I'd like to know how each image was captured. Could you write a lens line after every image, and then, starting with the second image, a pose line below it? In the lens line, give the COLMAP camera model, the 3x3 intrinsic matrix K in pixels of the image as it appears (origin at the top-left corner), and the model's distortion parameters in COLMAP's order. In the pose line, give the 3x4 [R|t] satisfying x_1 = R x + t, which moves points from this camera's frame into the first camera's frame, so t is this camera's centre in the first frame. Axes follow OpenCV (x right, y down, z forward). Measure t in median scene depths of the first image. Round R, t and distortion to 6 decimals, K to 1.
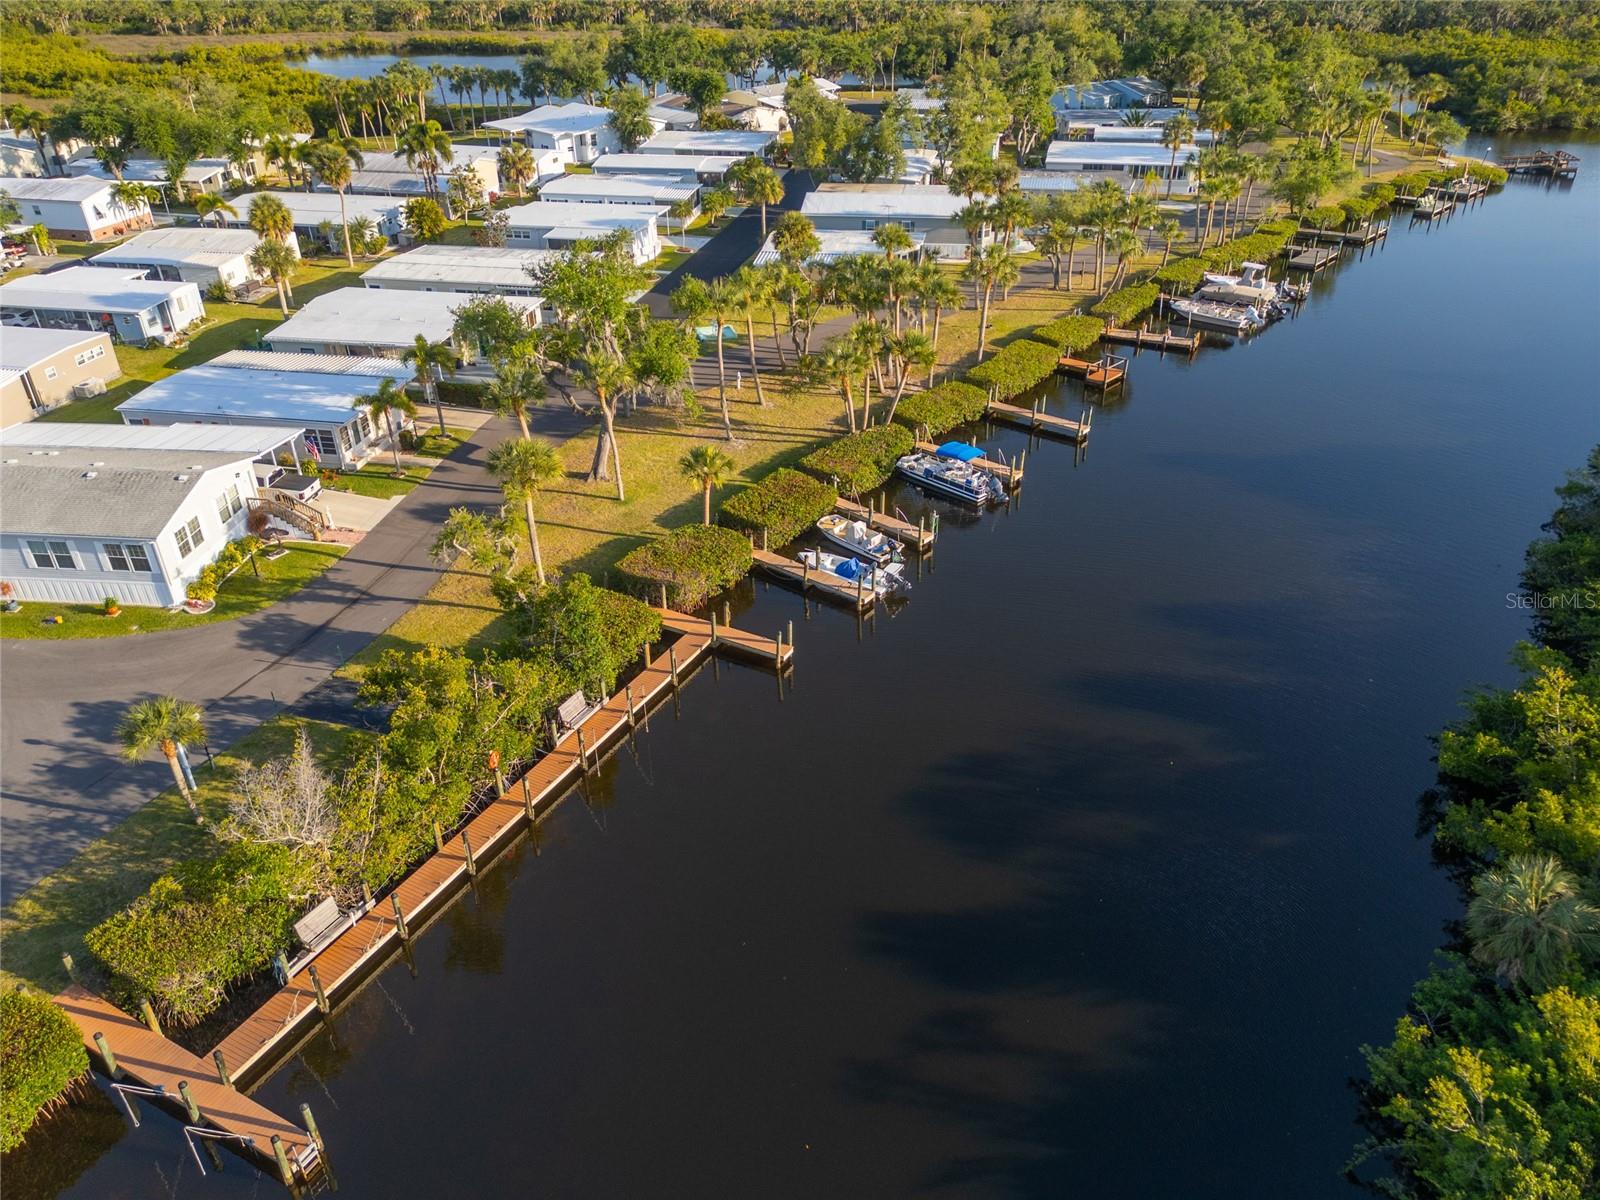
lens RADIAL K [[1118.8, 0, 800.0], [0, 1118.8, 600.0], [0, 0, 1]] dist [0.001717, -0.003064]
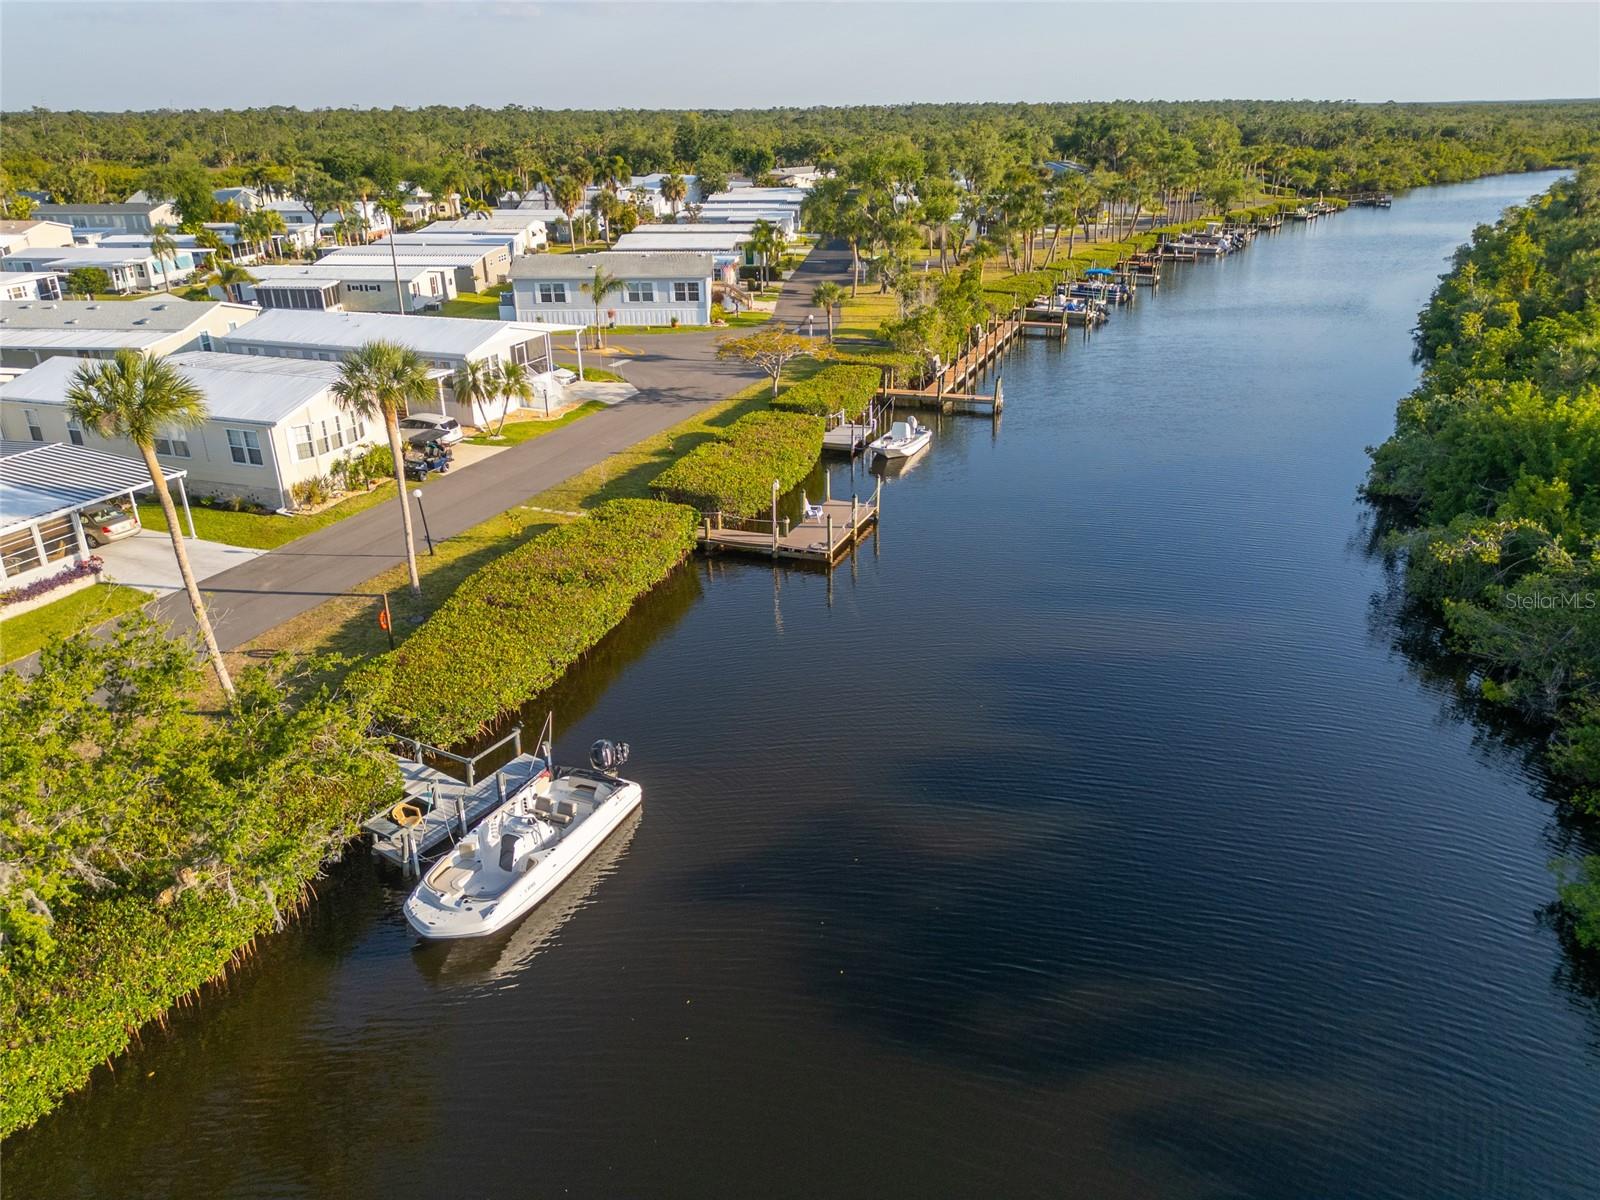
lens RADIAL K [[1118.8, 0, 800.0], [0, 1118.8, 600.0], [0, 0, 1]] dist [0.001717, -0.003064]
pose [[0.991494, -0.052826, 0.118948, -0.215565], [0.068477, 0.988936, -0.131595, 0.220761], [-0.110680, 0.138621, 0.984141, -0.216146]]
